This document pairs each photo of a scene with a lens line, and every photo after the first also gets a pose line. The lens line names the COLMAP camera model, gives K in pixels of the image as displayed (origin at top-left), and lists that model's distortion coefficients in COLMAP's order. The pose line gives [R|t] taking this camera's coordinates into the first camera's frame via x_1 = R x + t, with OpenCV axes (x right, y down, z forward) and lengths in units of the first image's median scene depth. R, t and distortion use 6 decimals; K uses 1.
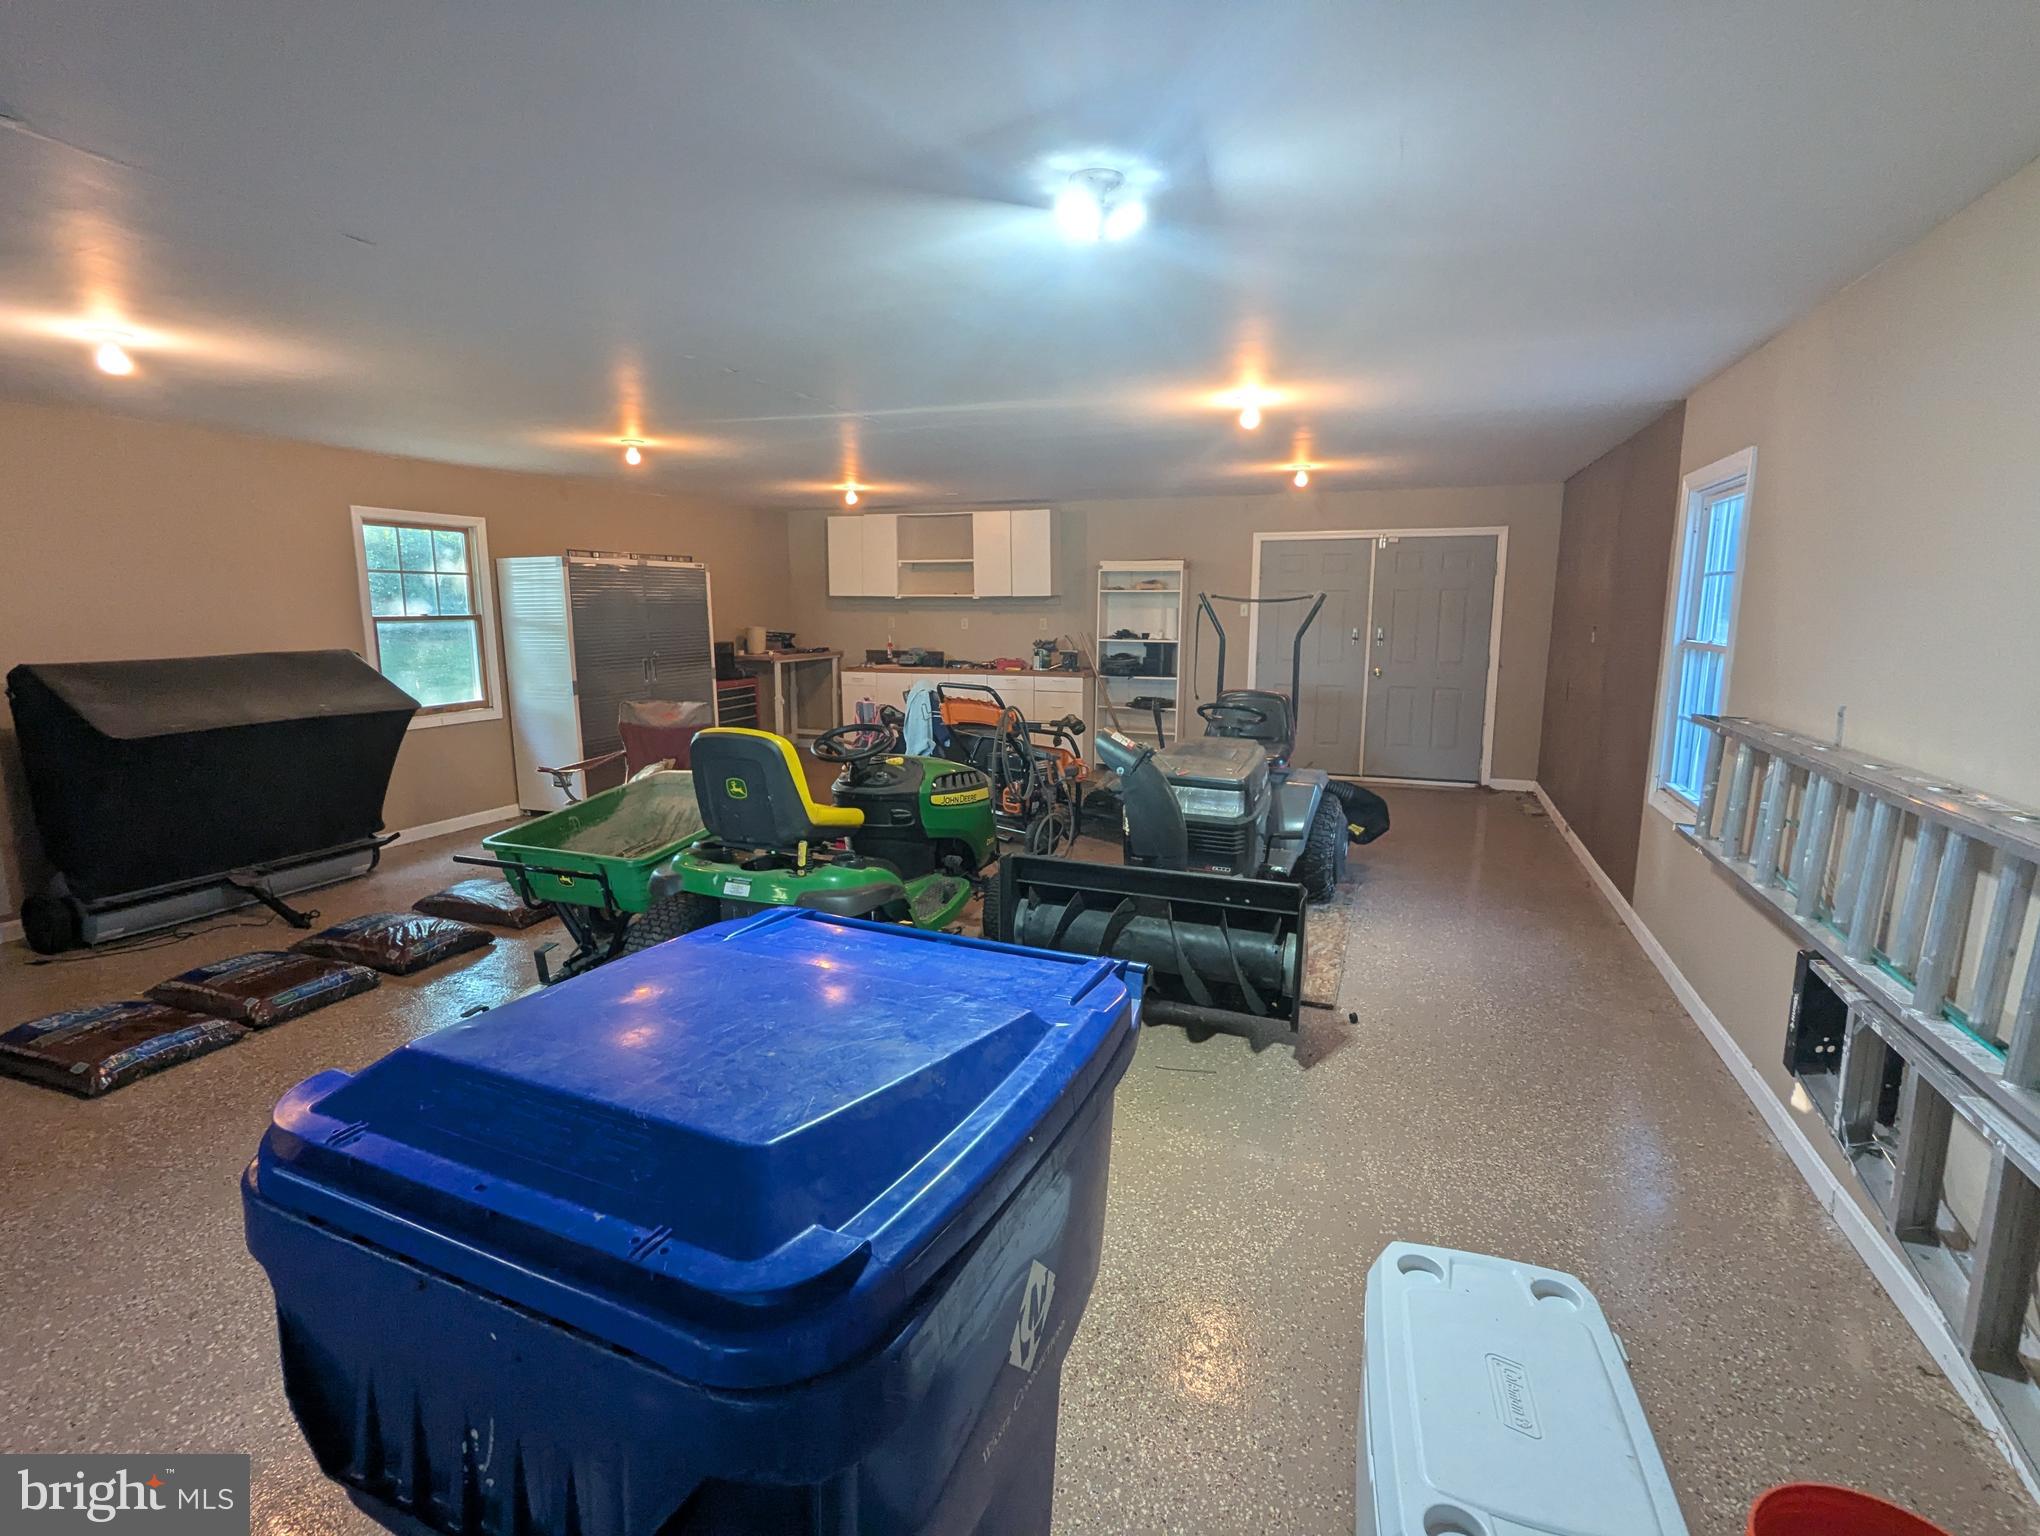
lens RADIAL K [[970.9, 0, 1008.1], [0, 970.9, 767.9], [0, 0, 1]] dist [-0.003112, 0.001643]
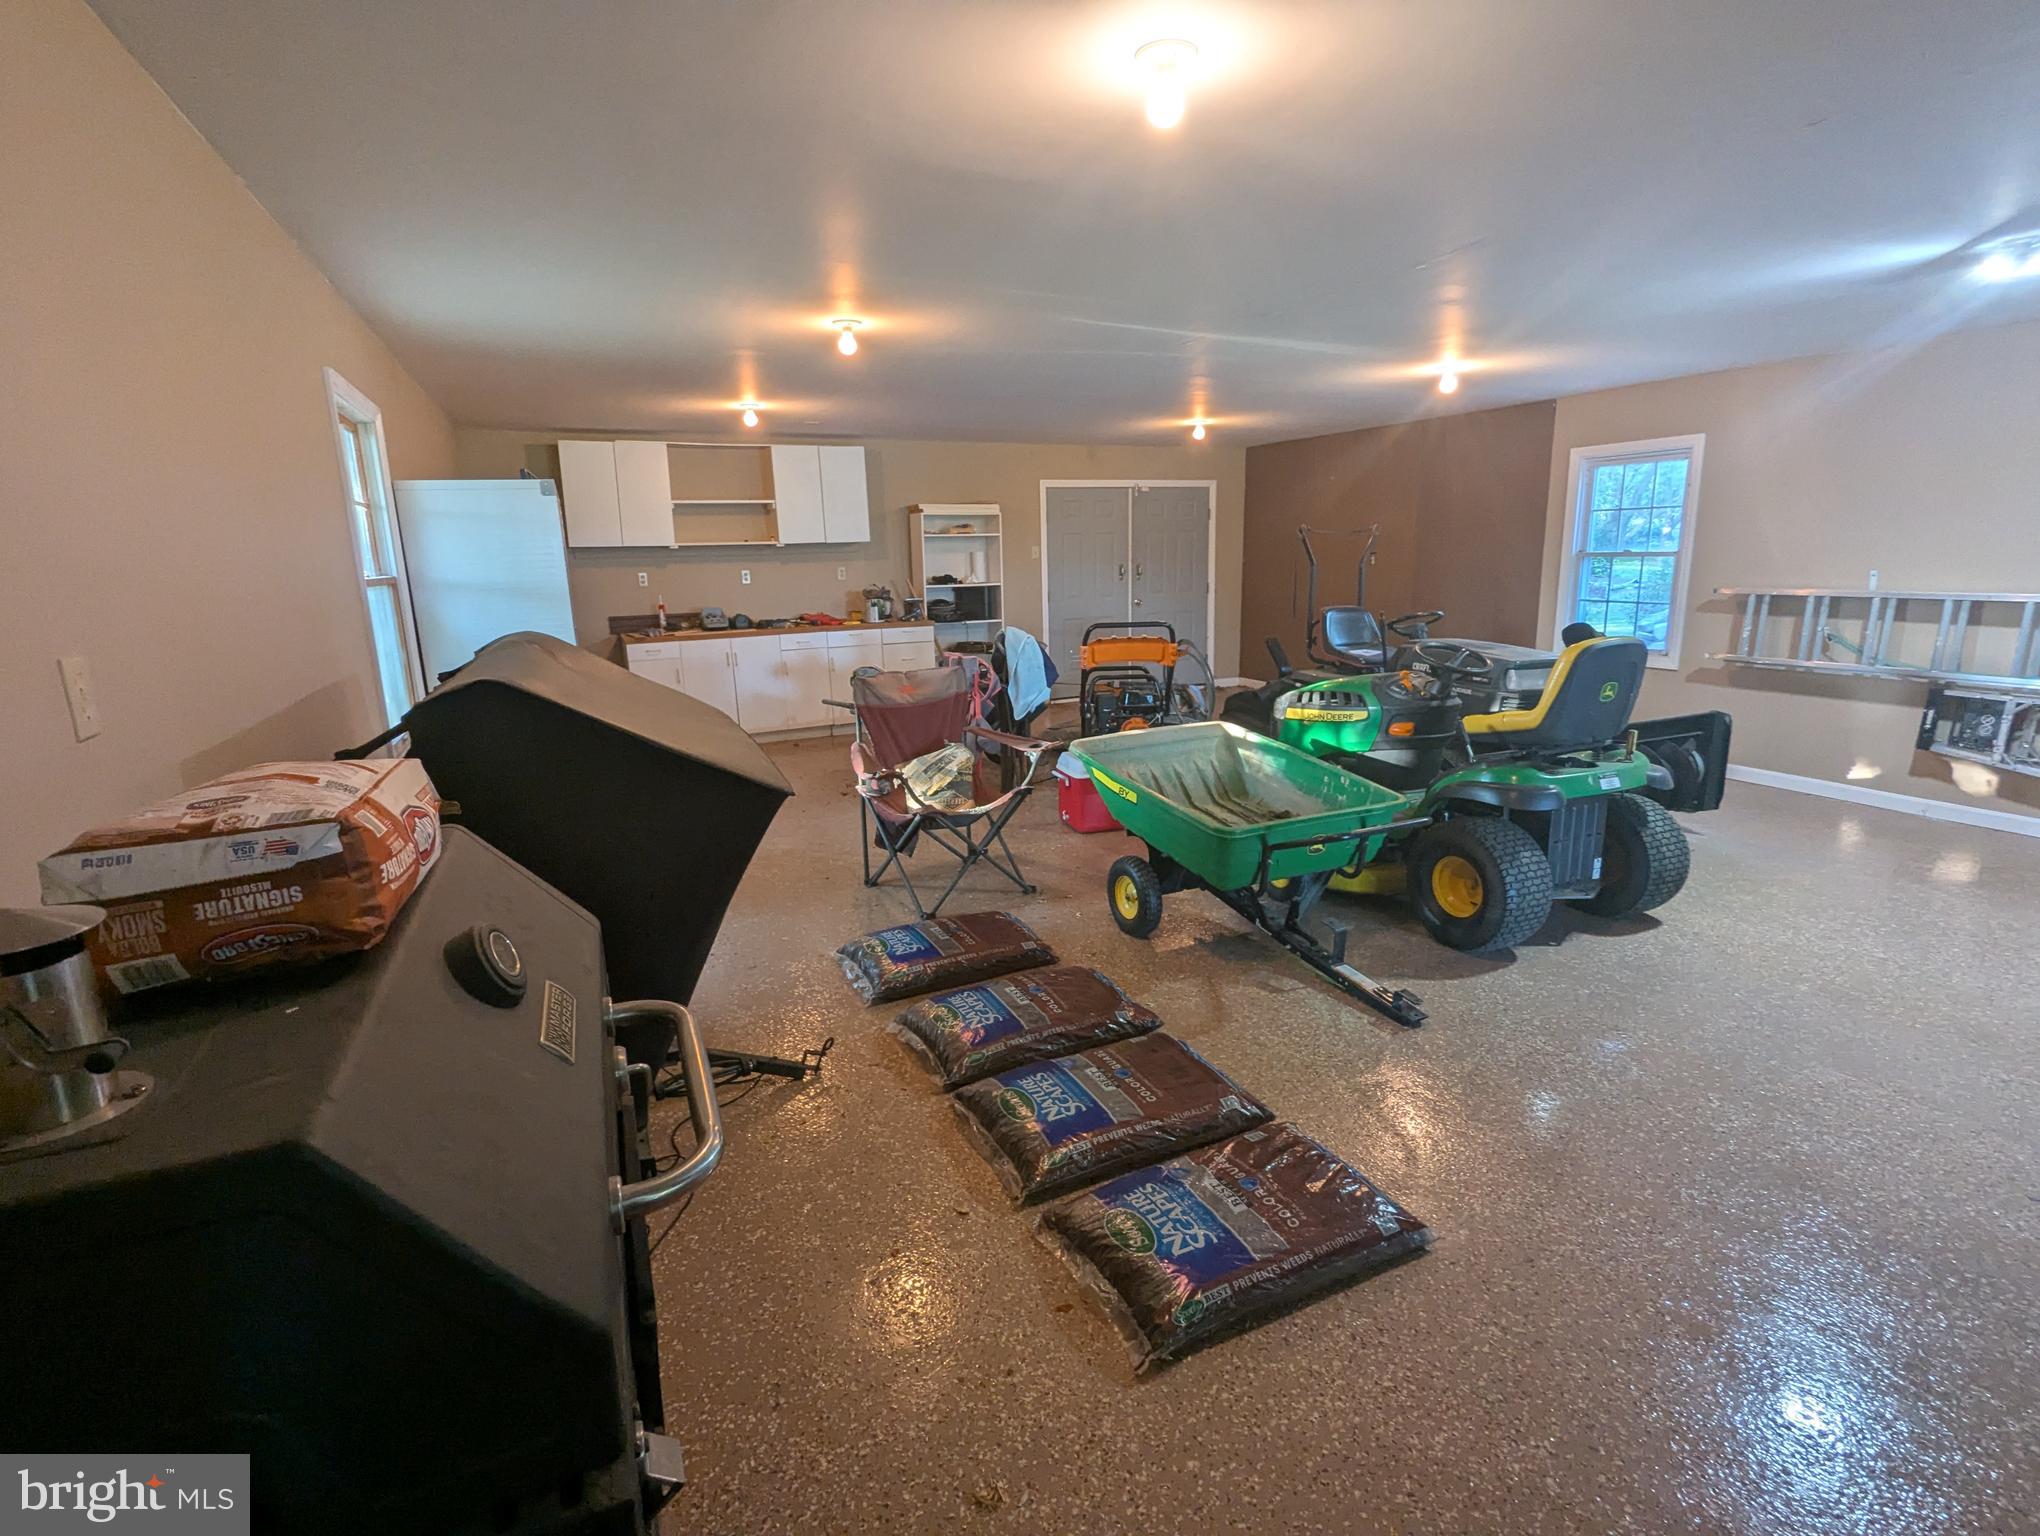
lens RADIAL K [[970.9, 0, 1012.4], [0, 970.9, 763.1], [0, 0, 1]] dist [-0.003112, 0.001643]
pose [[0.706183, -0.171623, 0.686914, -0.541762], [0.146871, 0.984583, 0.095003, -0.036598], [-0.692628, 0.033798, 0.720503, 0.241281]]
